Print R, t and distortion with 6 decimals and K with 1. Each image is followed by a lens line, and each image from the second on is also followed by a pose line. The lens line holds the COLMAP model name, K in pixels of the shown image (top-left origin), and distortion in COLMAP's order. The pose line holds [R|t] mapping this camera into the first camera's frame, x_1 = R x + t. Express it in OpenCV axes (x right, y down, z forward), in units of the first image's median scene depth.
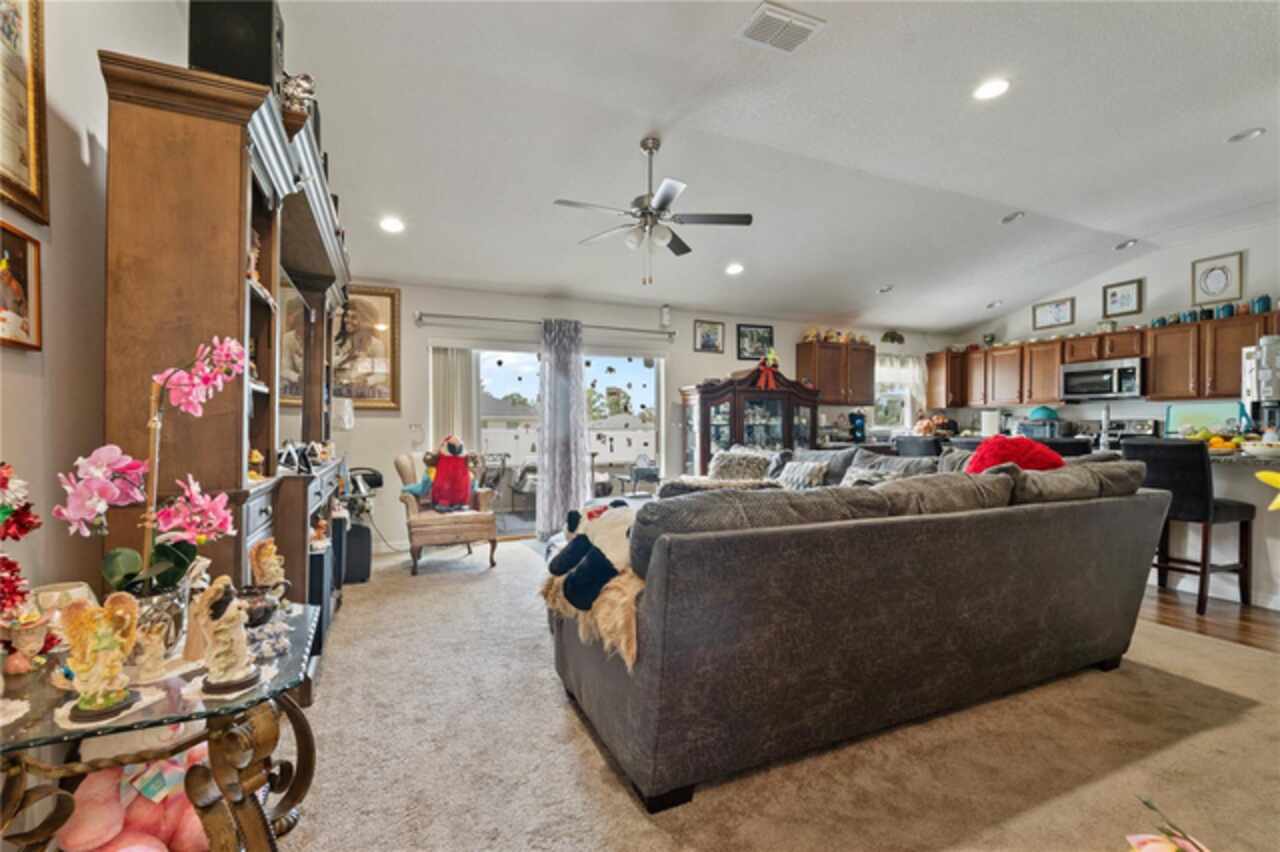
lens RADIAL K [[570.1, 0, 642.1], [0, 570.1, 432.9], [0, 0, 1]] dist [0.000824, 0.000013]
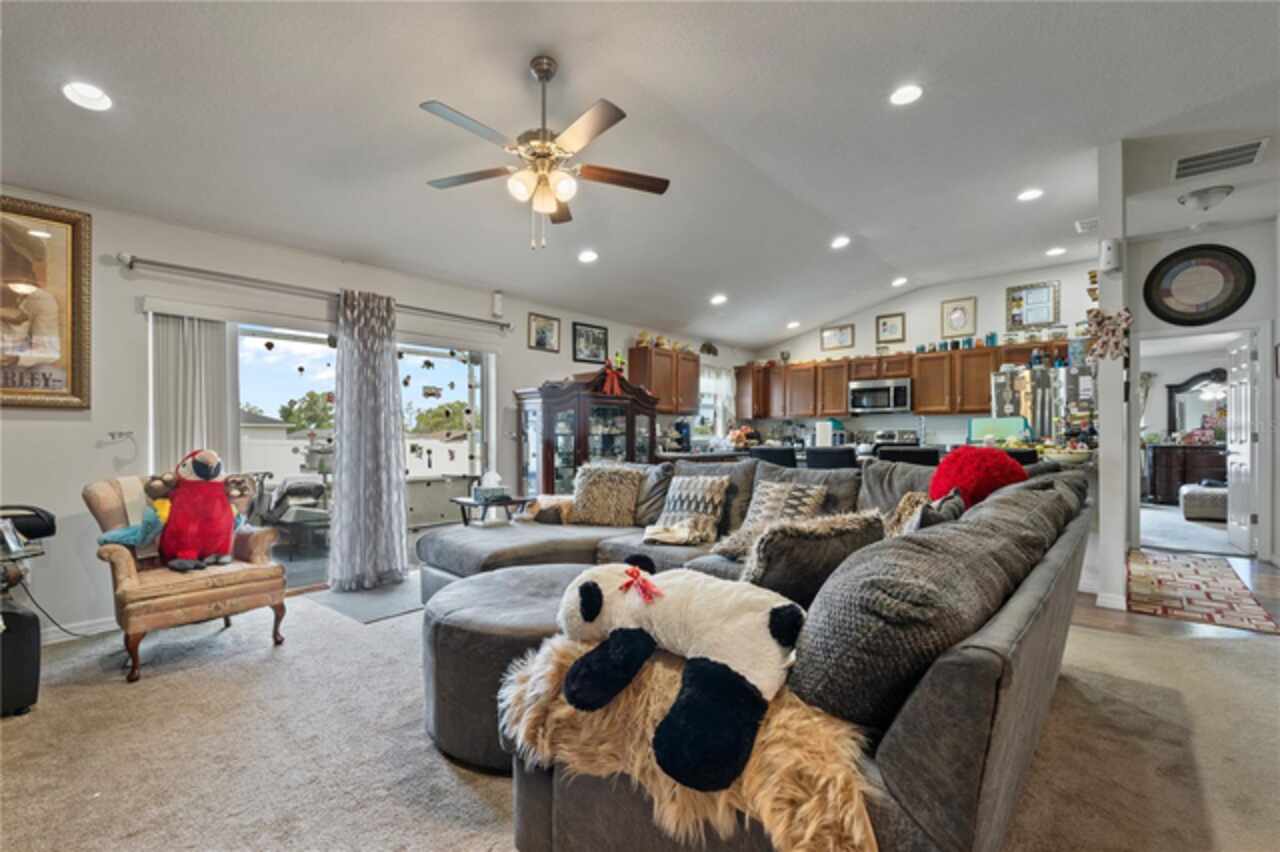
lens RADIAL K [[564.0, 0, 643.1], [0, 564.0, 436.2], [0, 0, 1]] dist [-0.001903, 0.000102]
pose [[0.911046, 0.001635, 0.412301, -0.107445], [0.002810, 0.999944, -0.010173, -0.001586], [-0.412294, 0.010426, 0.910991, 0.162384]]
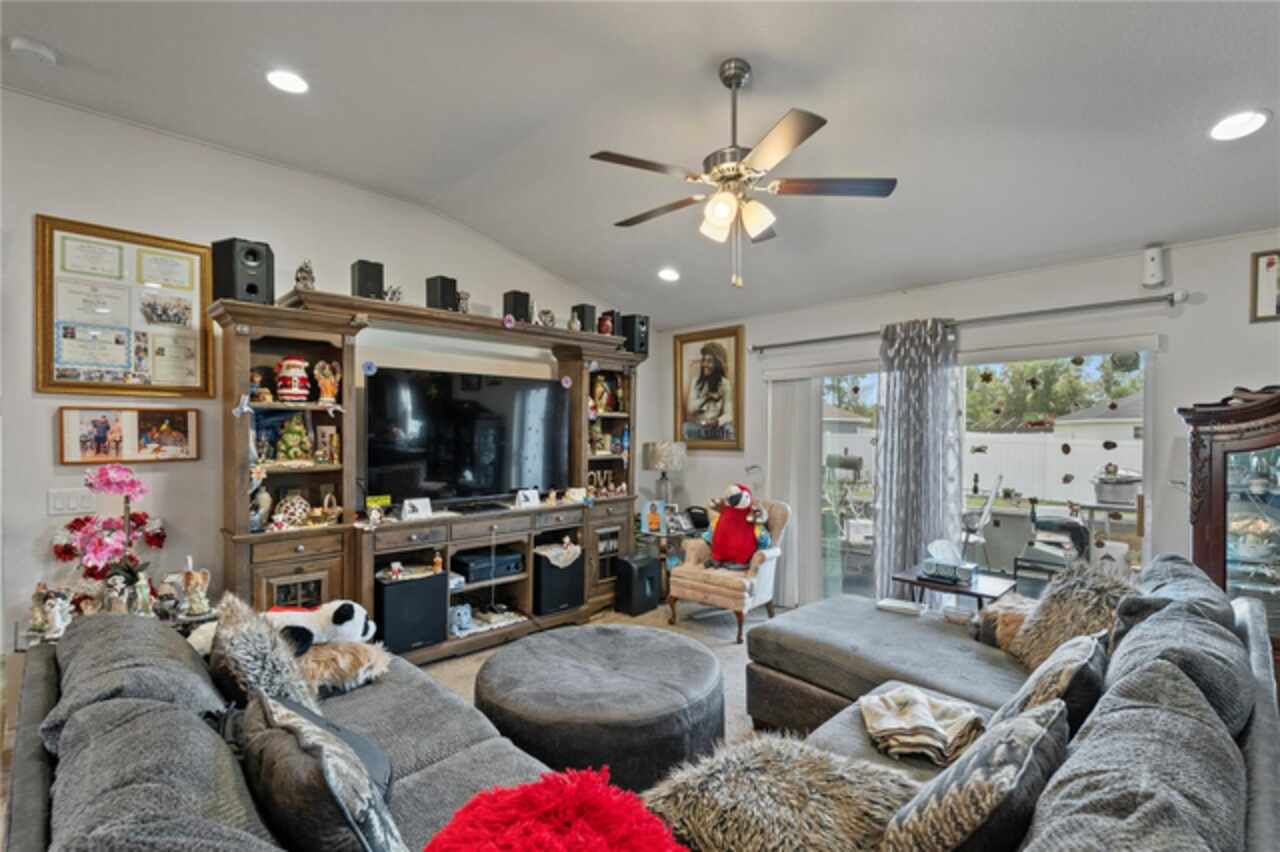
lens RADIAL K [[593.8, 0, 640.0], [0, 593.8, 426.0], [0, 0, 1]] dist [-0.001357, -0.000218]
pose [[0.346190, -0.009137, -0.938120, 0.381279], [-0.008513, 0.999881, -0.012881, -0.055780], [0.938126, 0.012446, 0.346071, 0.411049]]
